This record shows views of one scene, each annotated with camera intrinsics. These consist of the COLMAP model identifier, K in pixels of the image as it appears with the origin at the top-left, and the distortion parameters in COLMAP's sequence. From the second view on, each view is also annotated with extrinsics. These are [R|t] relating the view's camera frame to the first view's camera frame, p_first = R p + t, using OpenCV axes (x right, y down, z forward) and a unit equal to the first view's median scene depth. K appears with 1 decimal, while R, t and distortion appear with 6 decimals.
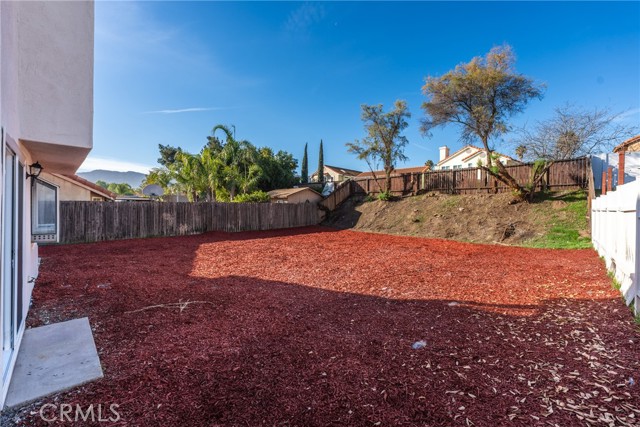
lens RADIAL K [[258.9, 0, 316.4], [0, 258.9, 211.1], [0, 0, 1]] dist [0.003797, -0.000748]
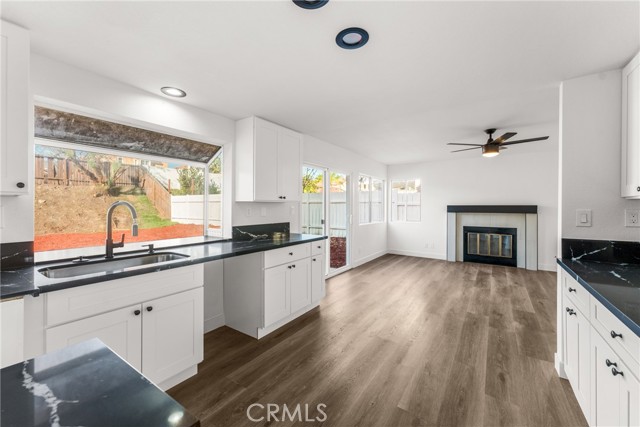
lens RADIAL K [[258.9, 0, 320.6], [0, 258.9, 204.0], [0, 0, 1]] dist [0.003797, -0.000748]
pose [[-0.185119, -0.009020, 0.982675, -0.493063], [0.004552, 0.999939, 0.010036, -0.002172], [-0.982706, 0.006331, -0.185066, 0.229747]]
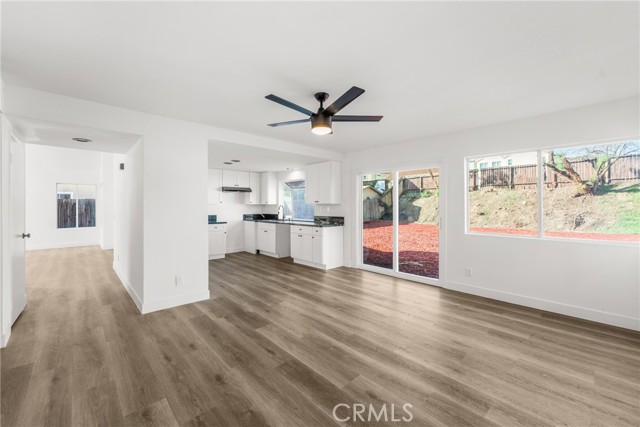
lens RADIAL K [[258.9, 0, 318.0], [0, 258.9, 208.1], [0, 0, 1]] dist [0.003797, -0.000748]
pose [[0.999050, -0.017954, -0.039709, -0.277867], [0.017826, 0.999835, -0.003582, 0.005176], [0.039767, 0.002870, 0.999205, -0.139733]]
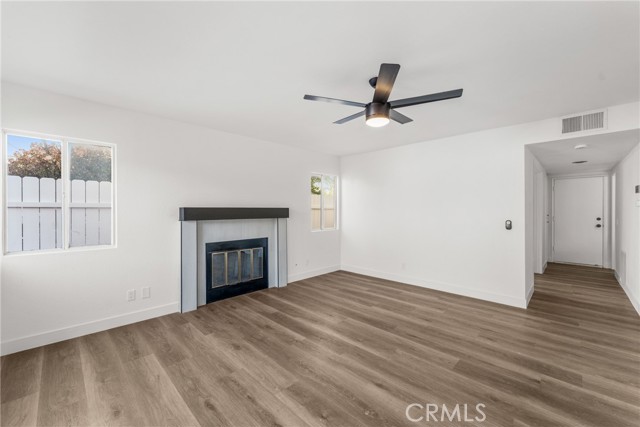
lens RADIAL K [[258.9, 0, 316.1], [0, 258.9, 208.8], [0, 0, 1]] dist [0.003797, -0.000748]
pose [[-0.999822, -0.018511, 0.003720, -0.248029], [-0.018471, 0.999776, 0.010361, 0.001910], [-0.003911, 0.010290, -0.999939, 0.172815]]
